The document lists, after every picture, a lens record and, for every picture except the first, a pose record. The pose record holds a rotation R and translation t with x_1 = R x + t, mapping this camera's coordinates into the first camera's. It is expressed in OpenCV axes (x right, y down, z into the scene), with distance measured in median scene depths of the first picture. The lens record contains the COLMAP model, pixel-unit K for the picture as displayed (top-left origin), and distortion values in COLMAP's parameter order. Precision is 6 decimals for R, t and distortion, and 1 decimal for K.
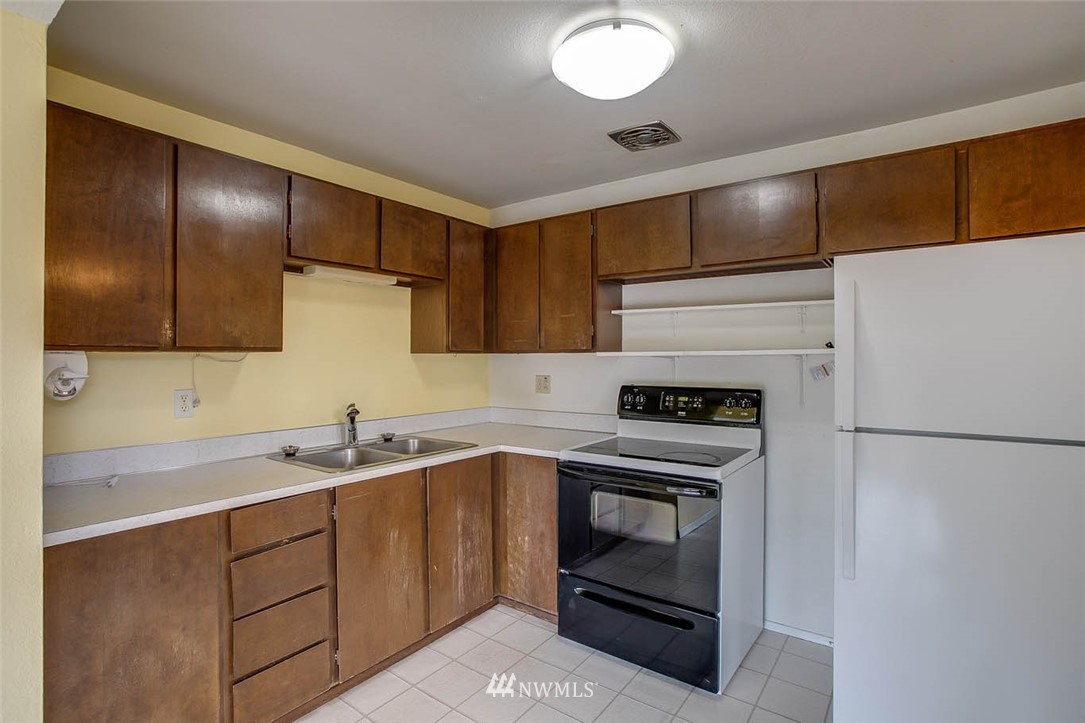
lens RADIAL K [[535.1, 0, 529.7], [0, 535.1, 356.0], [0, 0, 1]] dist [-0.023899, 0.009495]
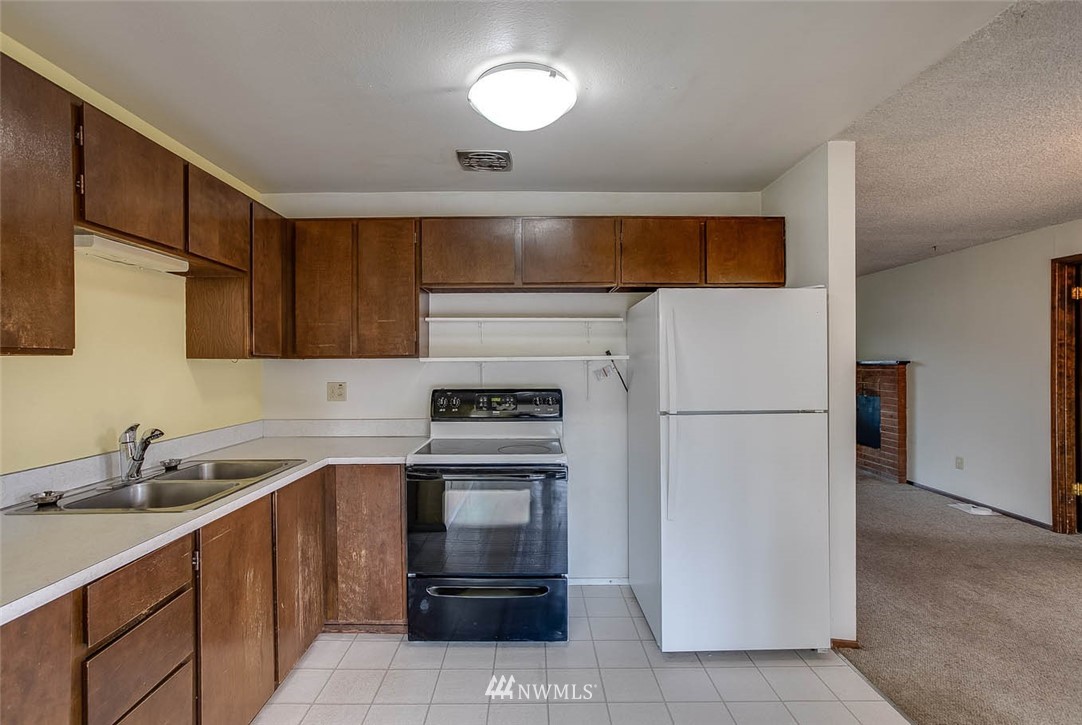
lens RADIAL K [[533.6, 0, 524.7], [0, 533.6, 364.4], [0, 0, 1]] dist [-0.023899, 0.009495]
pose [[0.800640, -0.004169, 0.599131, -0.346775], [0.002749, 0.999991, 0.003284, 0.003182], [-0.599139, -0.000983, 0.800644, 0.068874]]
